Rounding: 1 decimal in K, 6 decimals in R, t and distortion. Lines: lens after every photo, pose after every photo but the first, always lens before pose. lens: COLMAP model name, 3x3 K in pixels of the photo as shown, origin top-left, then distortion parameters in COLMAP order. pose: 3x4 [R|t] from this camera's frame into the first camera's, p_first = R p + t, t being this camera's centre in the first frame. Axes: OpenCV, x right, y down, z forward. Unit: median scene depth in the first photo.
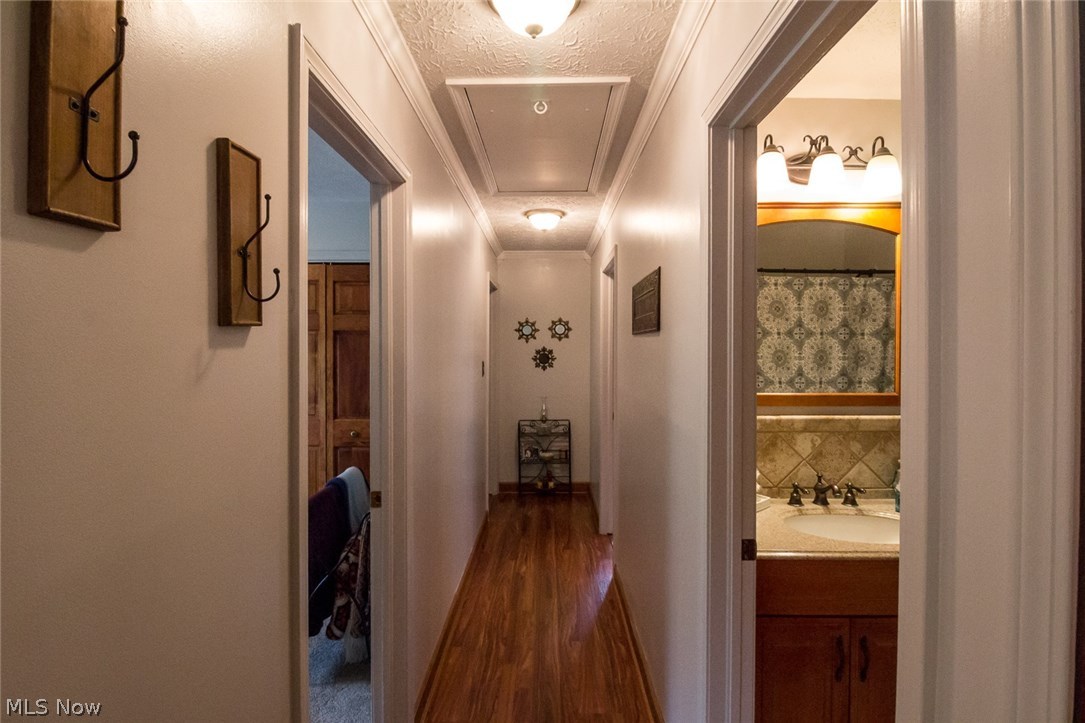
lens RADIAL K [[501.0, 0, 550.8], [0, 501.0, 354.0], [0, 0, 1]] dist [-0.001130, -0.000067]
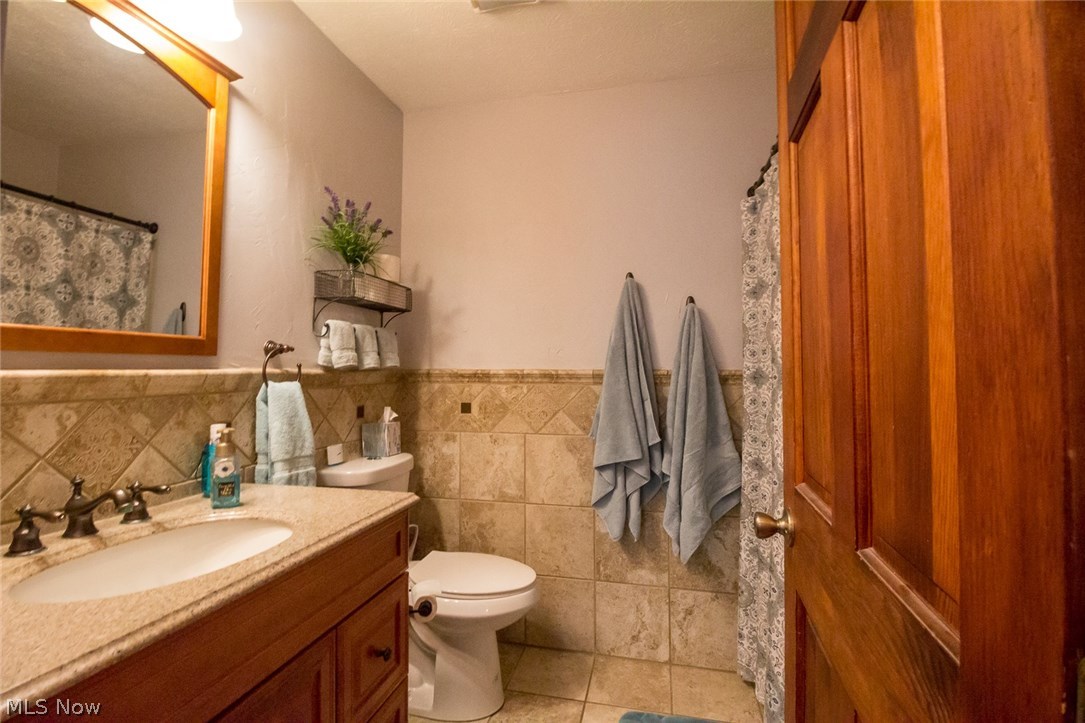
lens RADIAL K [[518.3, 0, 539.7], [0, 518.3, 354.6], [0, 0, 1]] dist [-0.002188, -0.013273]
pose [[0.244508, 0.021696, 0.969405, 0.128495], [-0.005486, 0.999765, -0.020991, 0.115042], [-0.969632, -0.000186, 0.244569, 0.389035]]
